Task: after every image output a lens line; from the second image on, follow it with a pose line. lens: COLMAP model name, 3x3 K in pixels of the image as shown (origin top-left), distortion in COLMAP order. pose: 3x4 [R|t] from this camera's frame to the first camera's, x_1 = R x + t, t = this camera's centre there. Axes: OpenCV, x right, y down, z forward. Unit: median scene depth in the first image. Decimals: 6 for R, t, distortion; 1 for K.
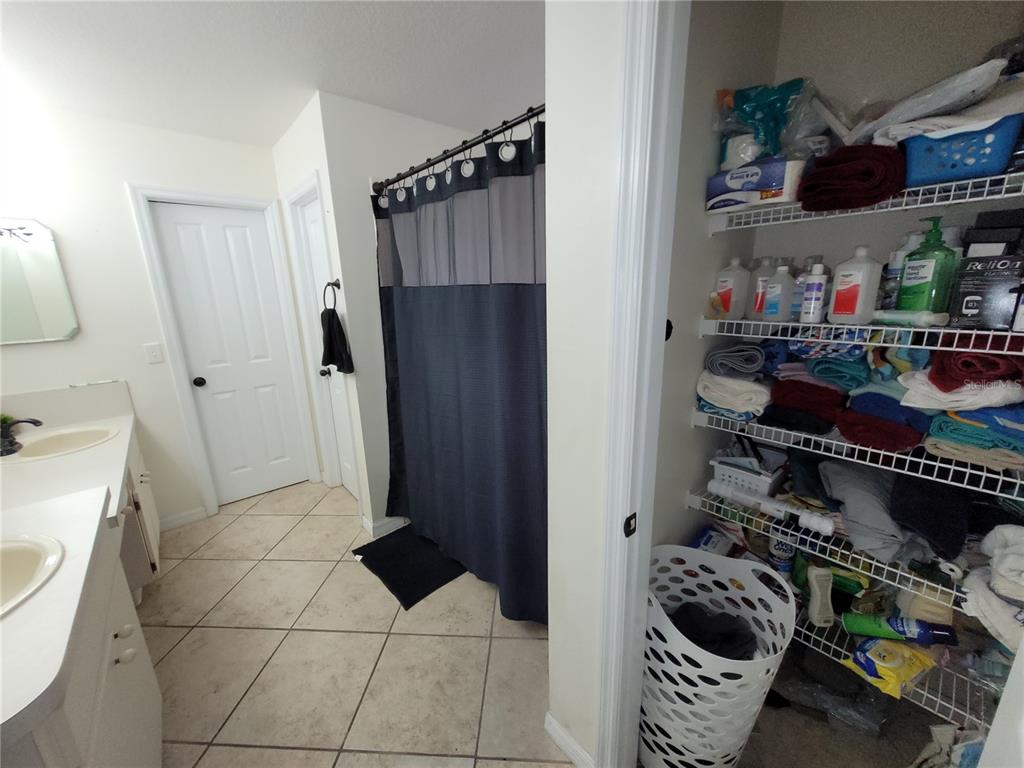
lens RADIAL K [[389.9, 0, 512.9], [0, 389.9, 382.0], [0, 0, 1]] dist [-0.000596, -0.000553]
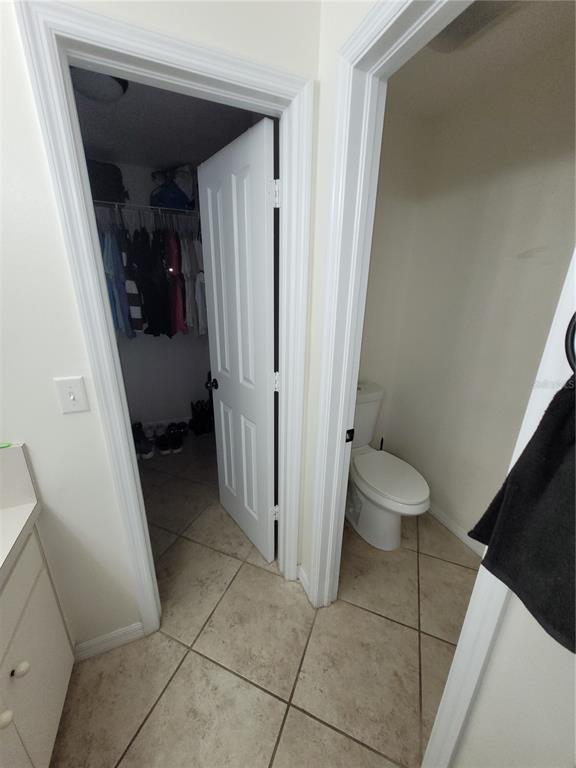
lens RADIAL K [[292.5, 0, 290.9], [0, 292.5, 380.3], [0, 0, 1]] dist [-0.000596, -0.000553]
pose [[0.944687, 0.140313, -0.296443, -0.553773], [-0.118192, 0.988779, 0.091362, -0.169507], [0.305936, -0.051271, 0.950671, 0.747752]]
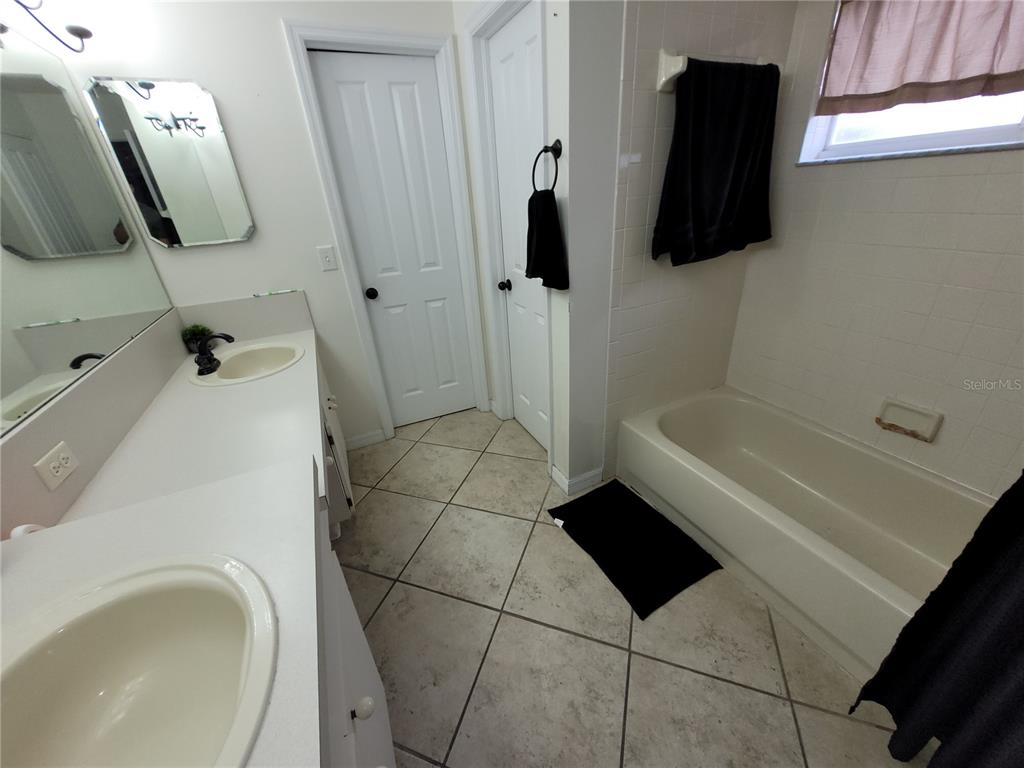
lens RADIAL K [[389.9, 0, 512.9], [0, 389.9, 382.0], [0, 0, 1]] dist [-0.000596, -0.000553]
pose [[0.960450, 0.089025, -0.263840, -0.292203], [-0.029082, 0.974404, 0.222917, -0.012036], [0.276931, -0.206427, 0.938454, 0.264688]]
